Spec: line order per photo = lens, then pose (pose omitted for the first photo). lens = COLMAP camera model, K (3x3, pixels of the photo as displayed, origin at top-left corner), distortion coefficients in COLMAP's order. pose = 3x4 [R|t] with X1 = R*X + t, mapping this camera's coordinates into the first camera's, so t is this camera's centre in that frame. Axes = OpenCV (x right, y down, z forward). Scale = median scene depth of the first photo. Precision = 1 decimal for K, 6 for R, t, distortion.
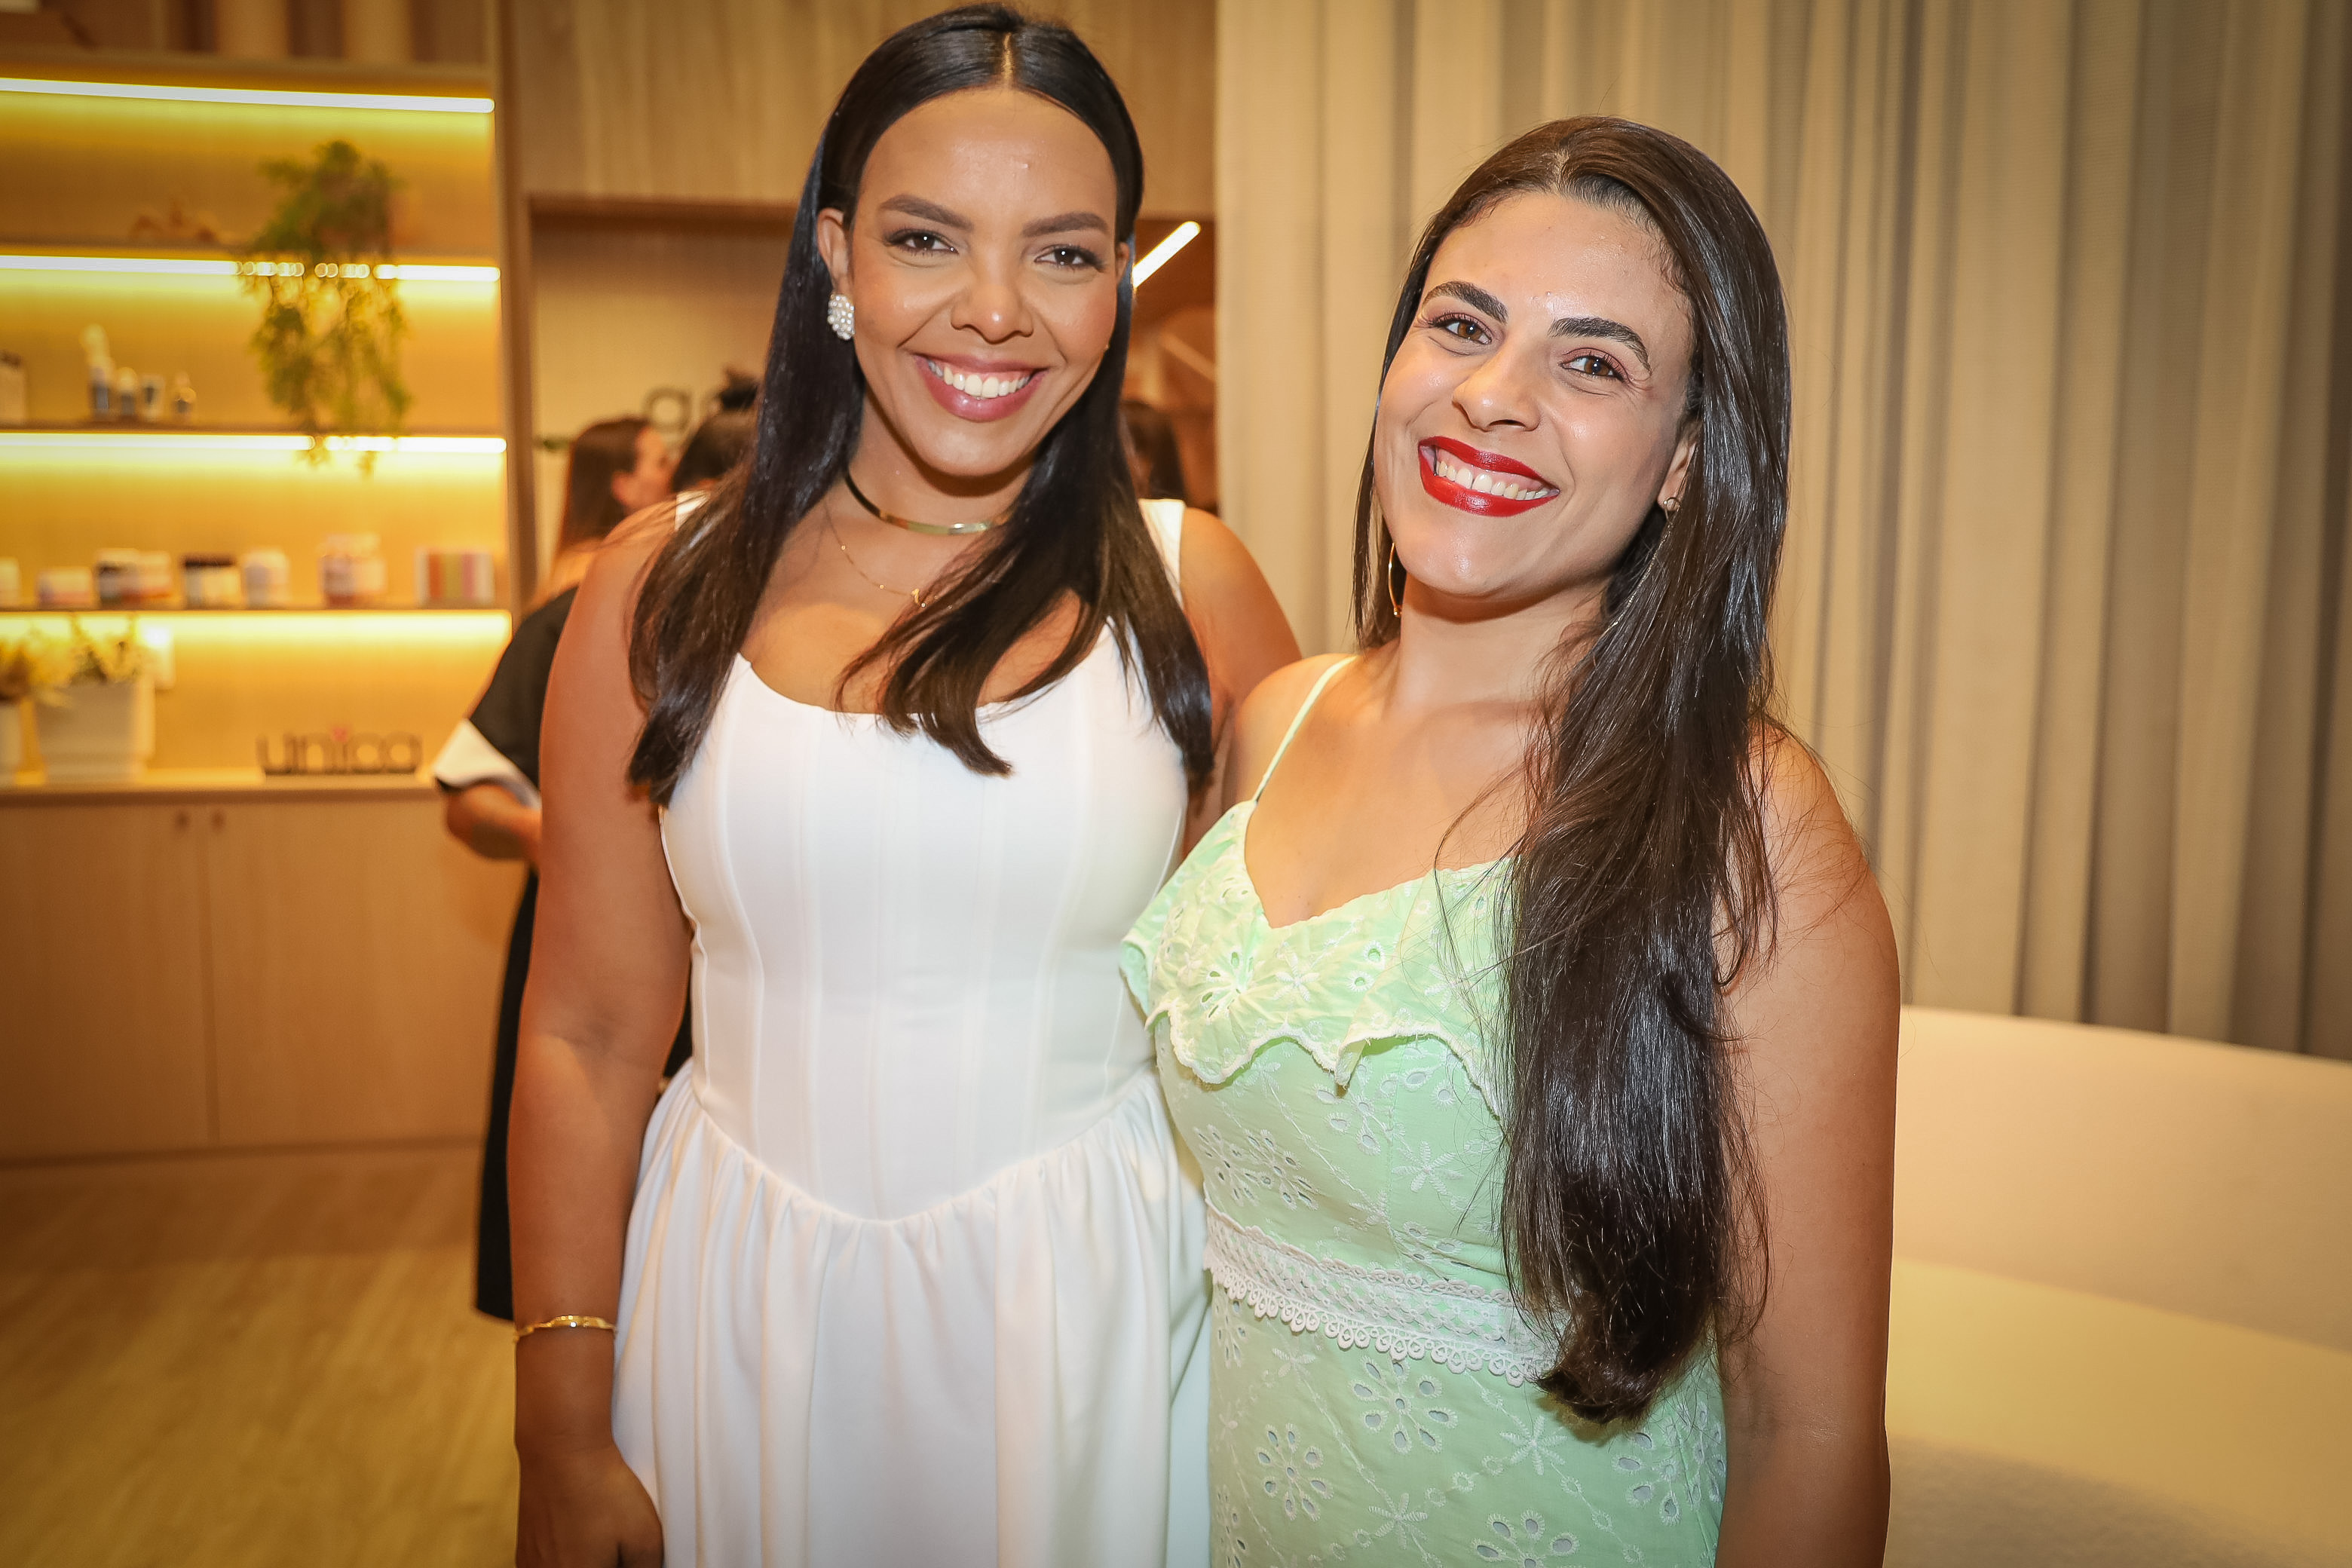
lens RADIAL K [[2007.8, 0, 1177.3], [0, 2007.8, 800.2], [0, 0, 1]] dist [-0.029146, 0.017449]
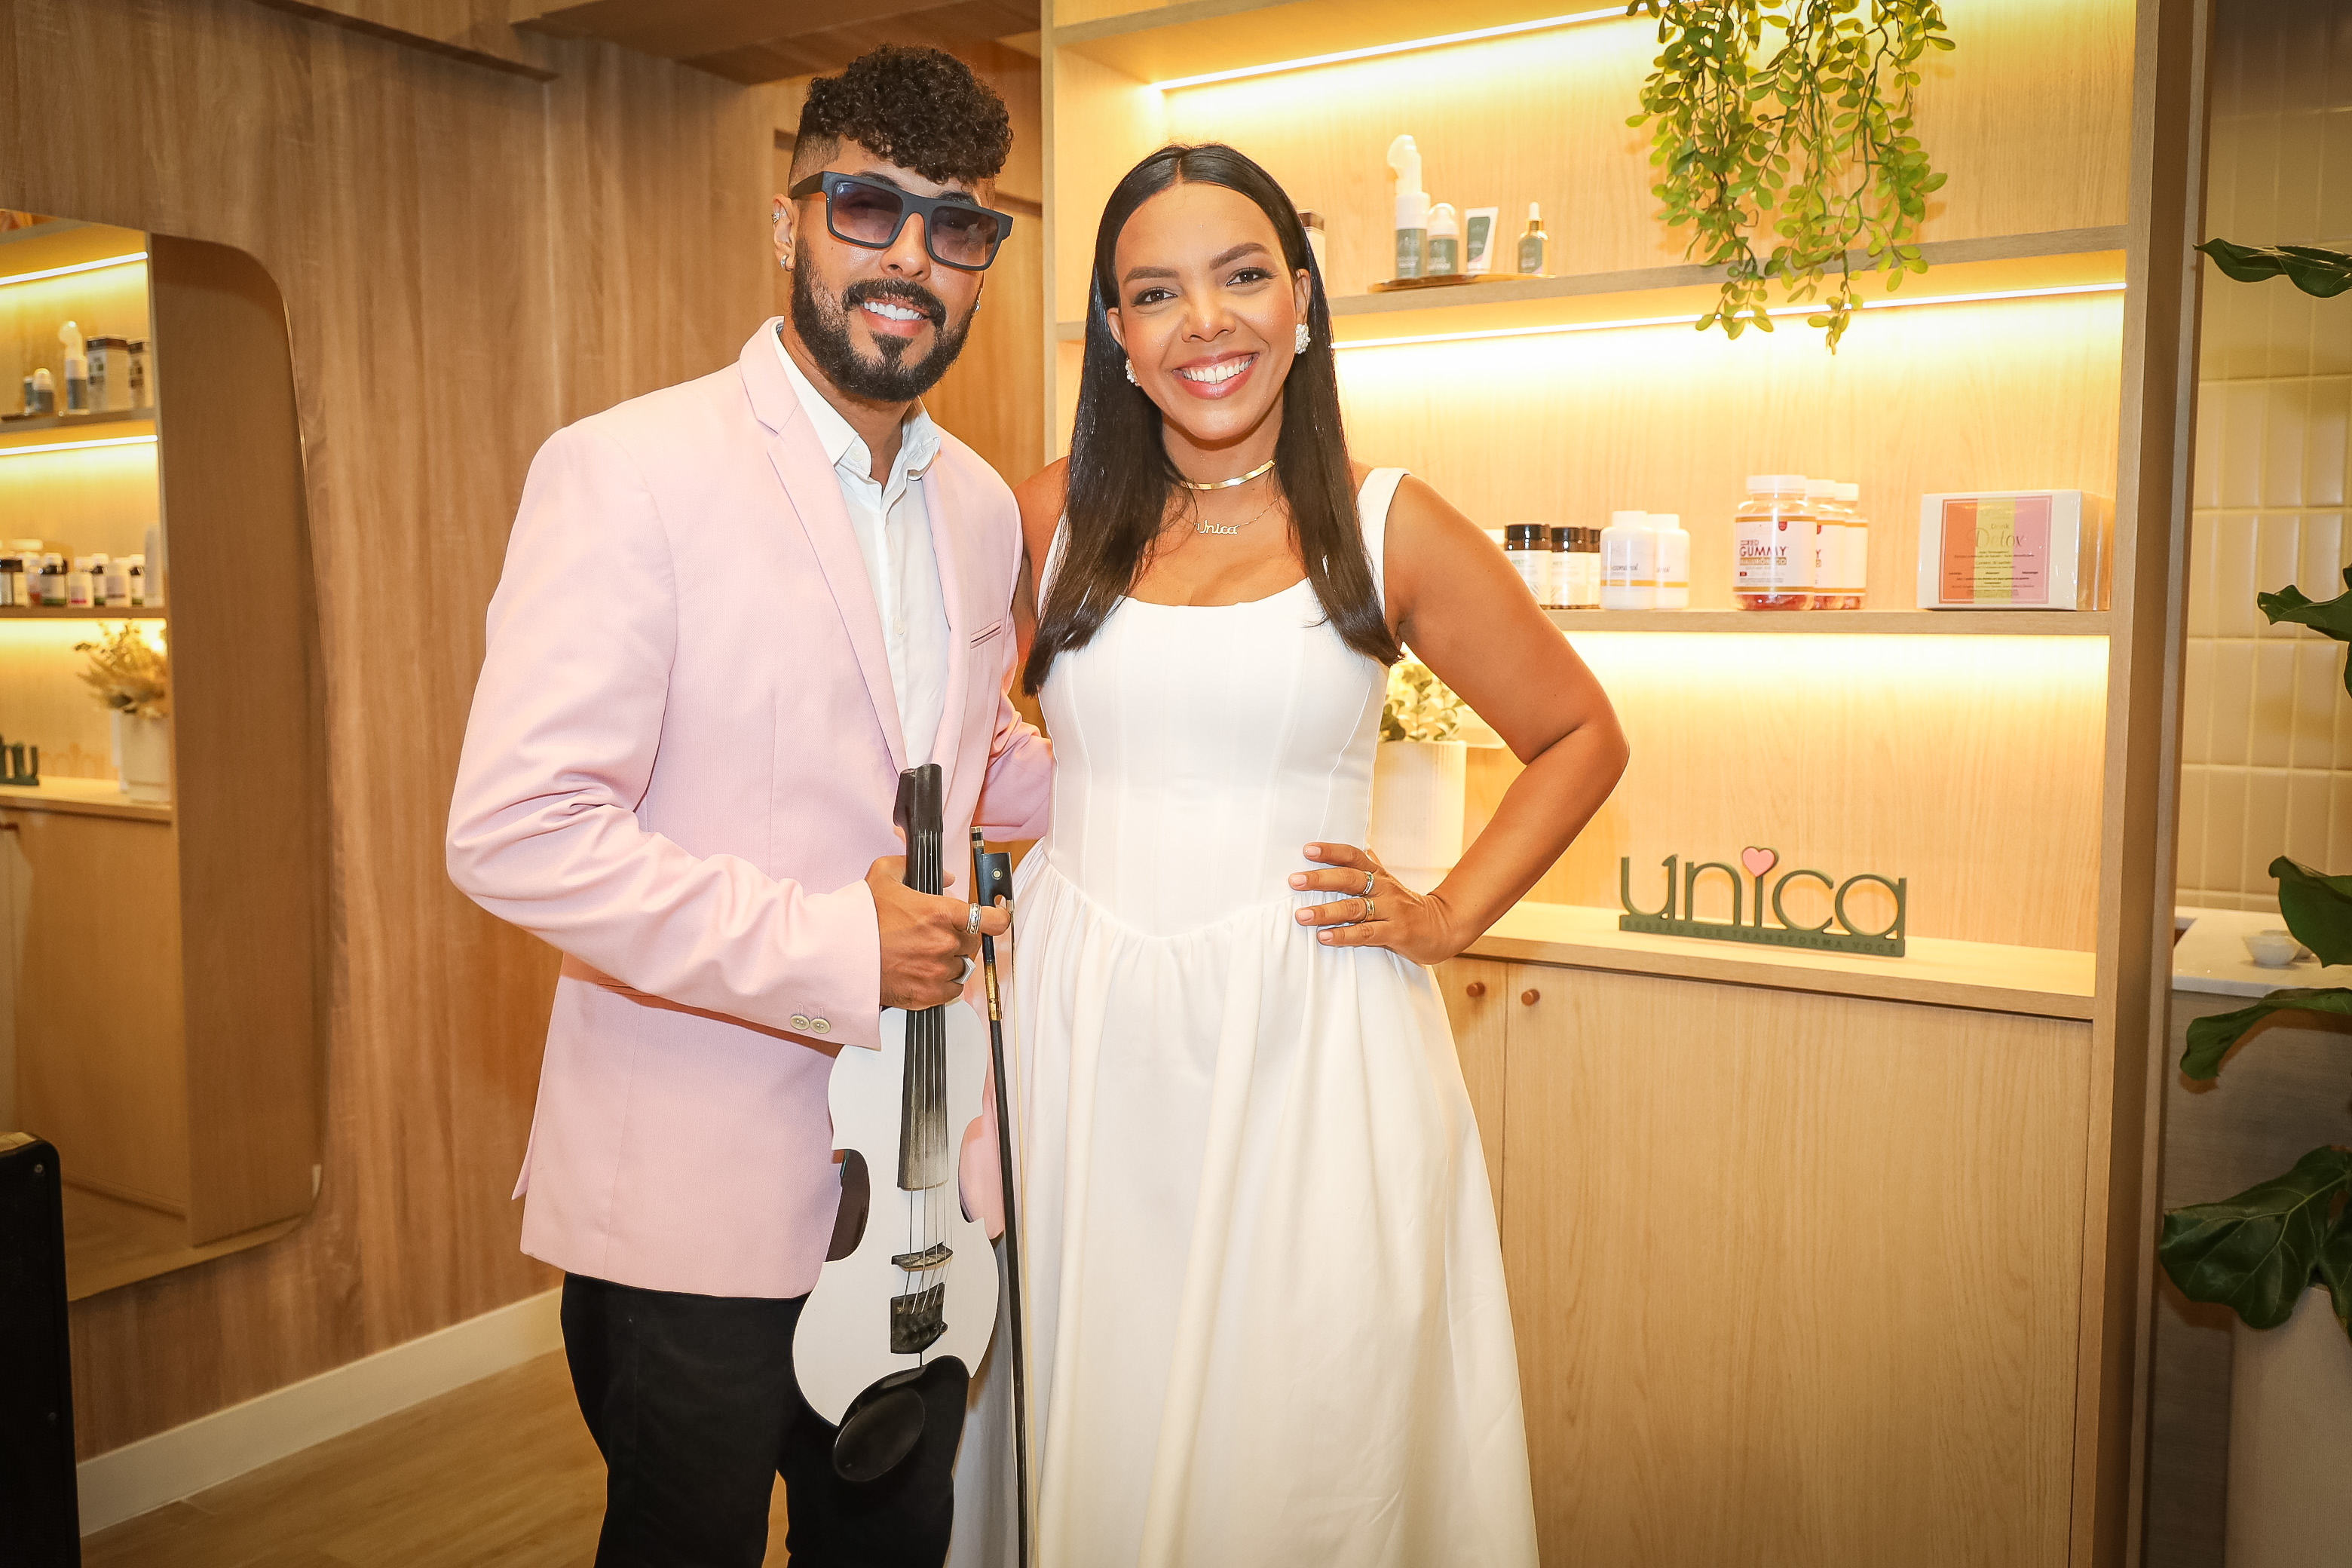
lens RADIAL K [[1969.2, 0, 1167.5], [0, 1969.2, 785.2], [0, 0, 1]] dist [-0.003381, 0.006410]
pose [[0.702753, 0.060950, -0.708818, -0.171455], [-0.091972, 0.995746, -0.005563, -0.038208], [0.705464, 0.069101, 0.705369, 0.551545]]
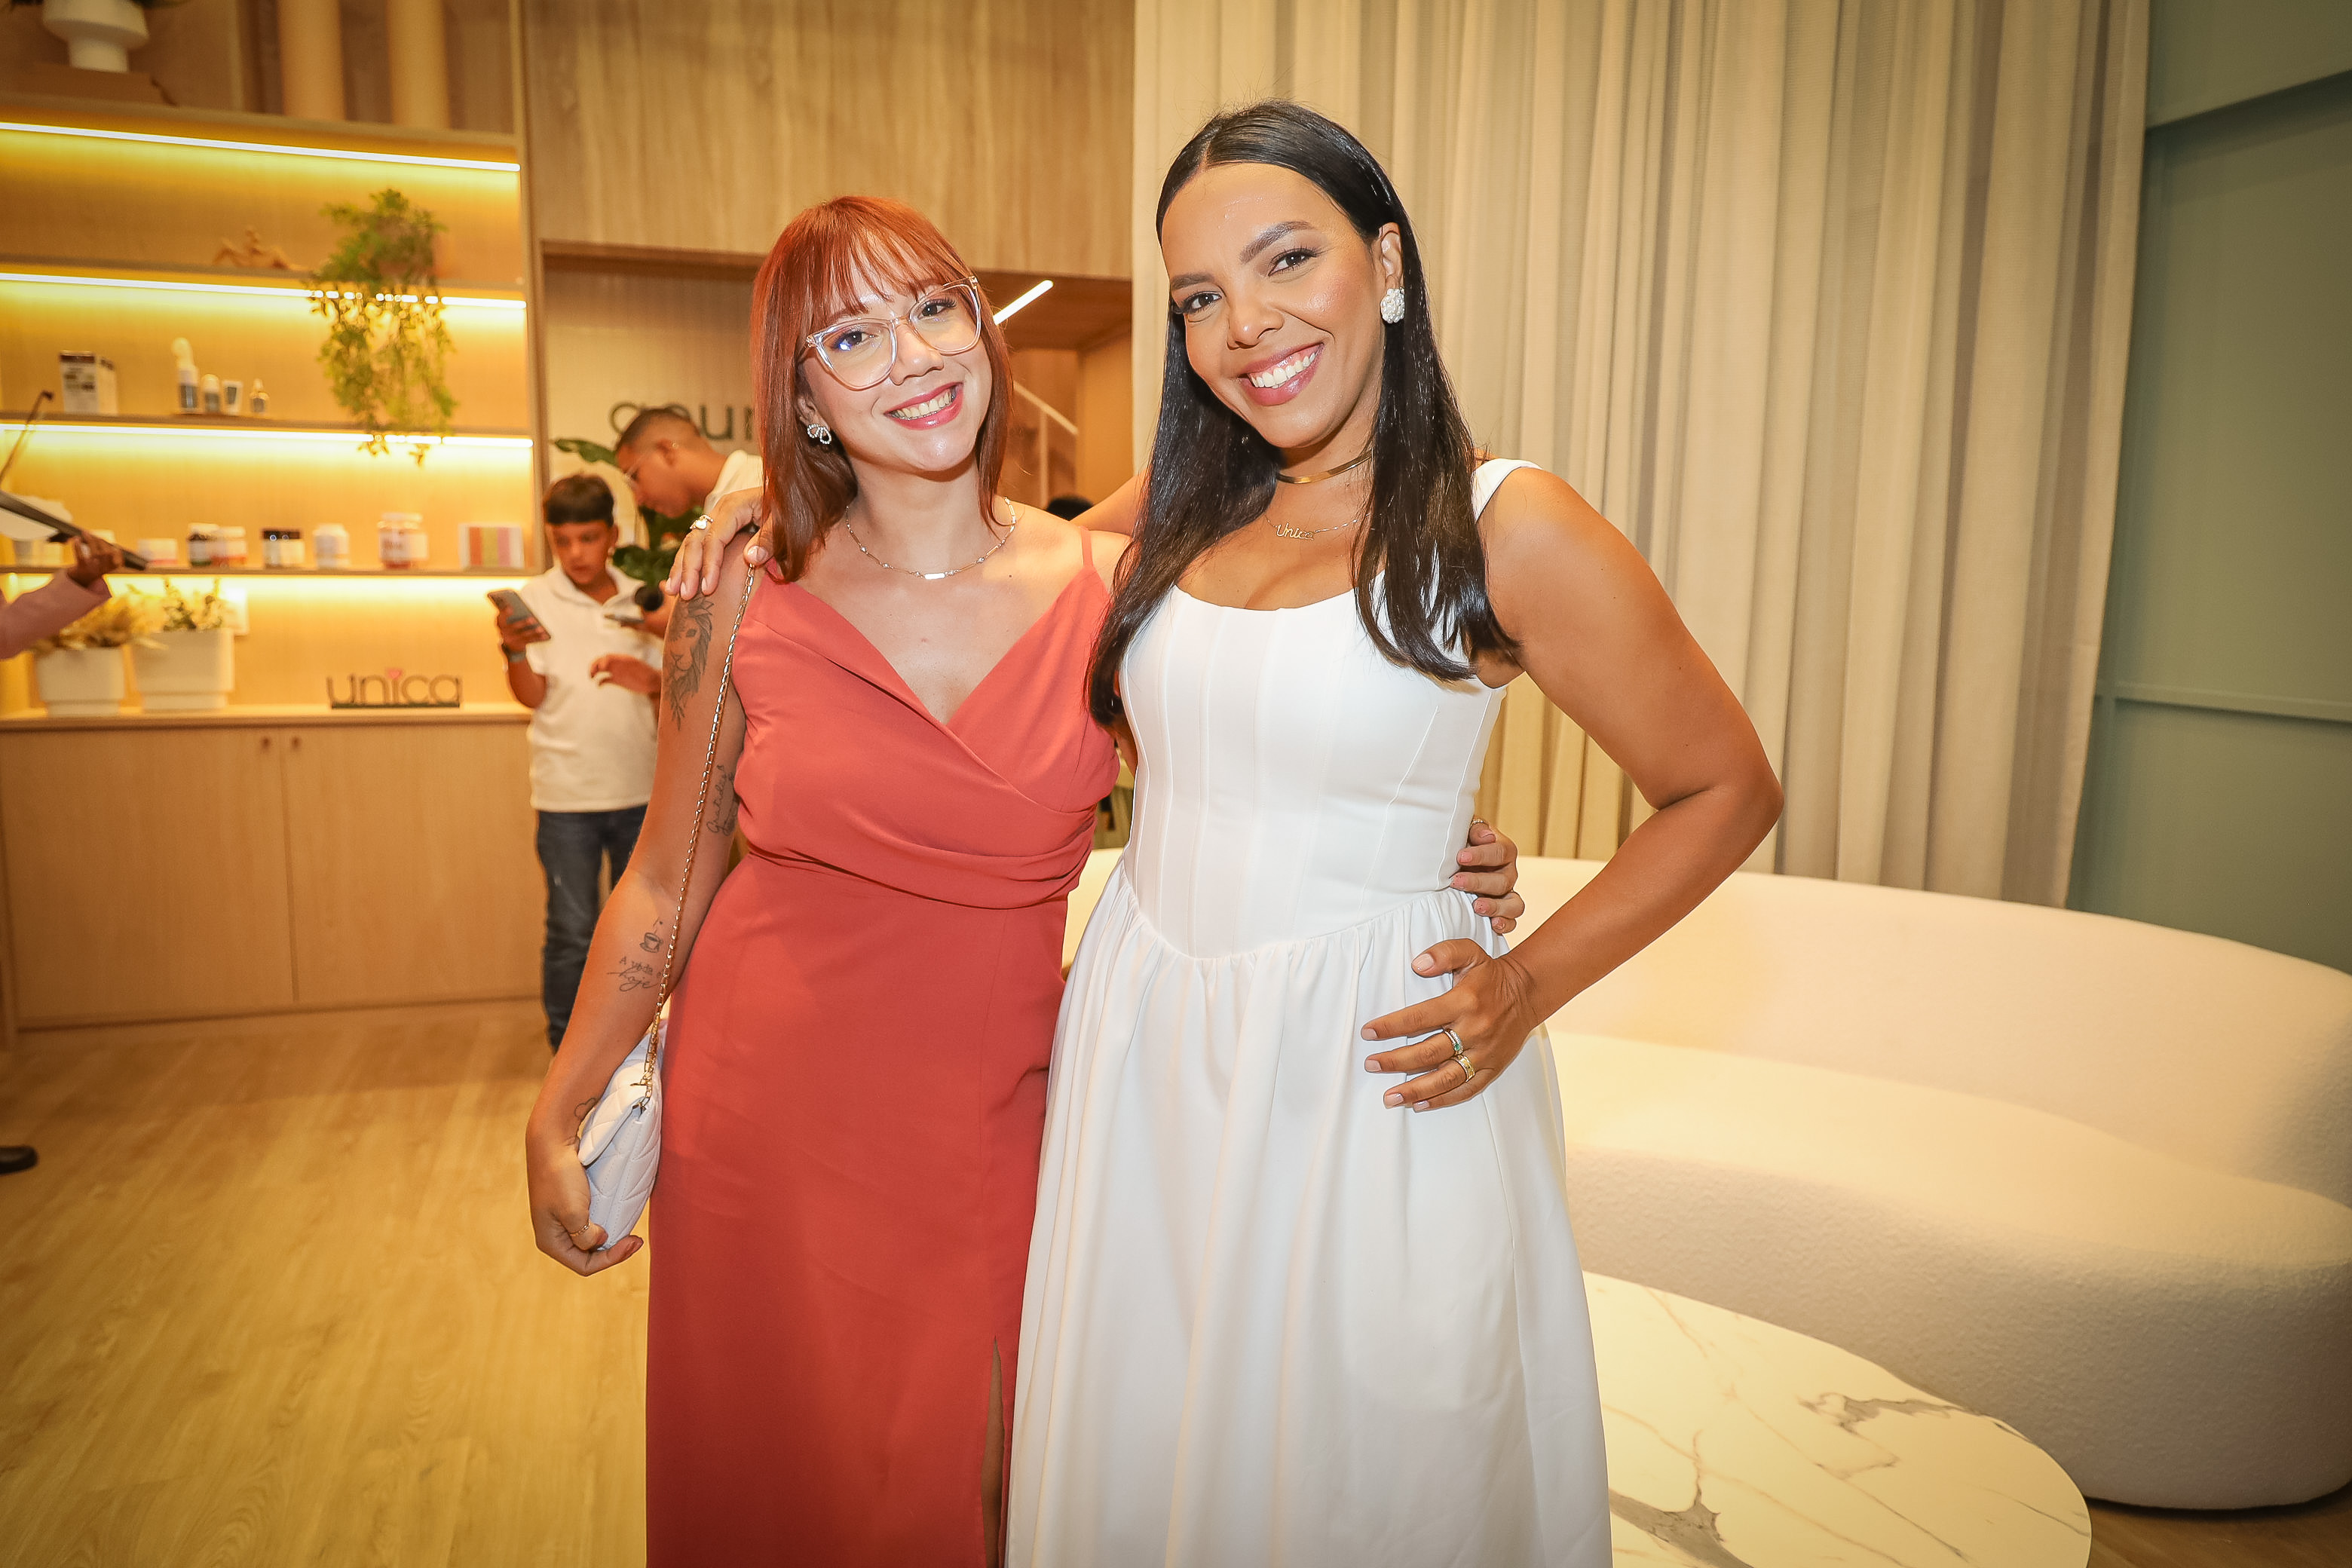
lens RADIAL K [[1557.3, 0, 1179.1], [0, 1557.3, 785.8], [0, 0, 1]] dist [-0.006592, 0.000224]
pose [[0.993223, -0.005108, 0.116111, -0.050079], [0.001532, 0.999522, 0.030866, 0.007374], [-0.116213, -0.030479, 0.992757, -0.019519]]
